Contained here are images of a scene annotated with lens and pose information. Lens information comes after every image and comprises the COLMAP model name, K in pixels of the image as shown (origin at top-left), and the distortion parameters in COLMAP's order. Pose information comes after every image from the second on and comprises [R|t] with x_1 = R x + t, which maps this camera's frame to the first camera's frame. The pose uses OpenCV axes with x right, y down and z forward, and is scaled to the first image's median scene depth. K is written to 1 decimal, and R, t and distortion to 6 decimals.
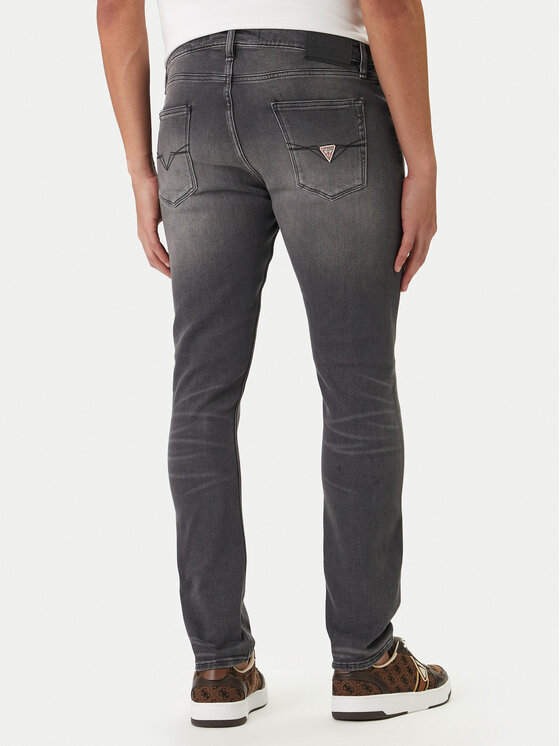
lens RADIAL K [[1171.7, 0, 280.0], [0, 1171.7, 373.0], [0, 0, 1]] dist [0.153245, -0.126056]
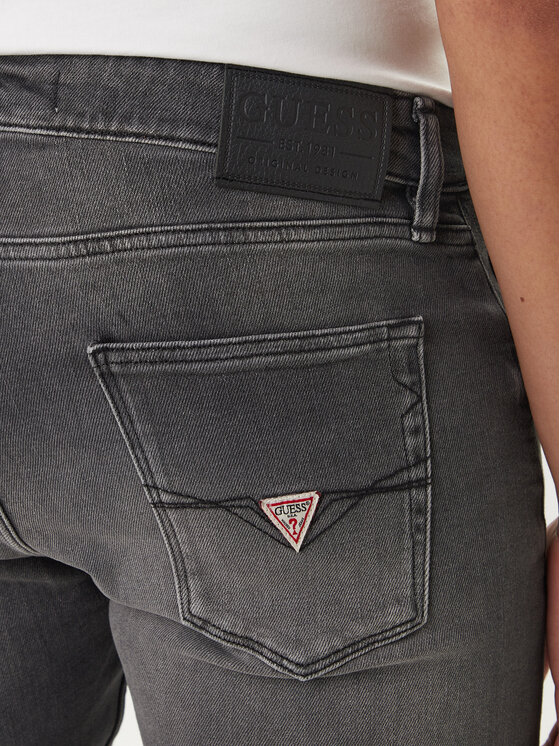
lens RADIAL K [[1171.7, 0, 280.0], [0, 1171.7, 373.0], [0, 0, 1]] dist [0.153245, -0.126056]
pose [[0.998294, 0.025643, -0.052458, 0.051612], [-0.021484, 0.996694, 0.078360, -0.242786], [0.054294, -0.077100, 0.995544, 0.721874]]
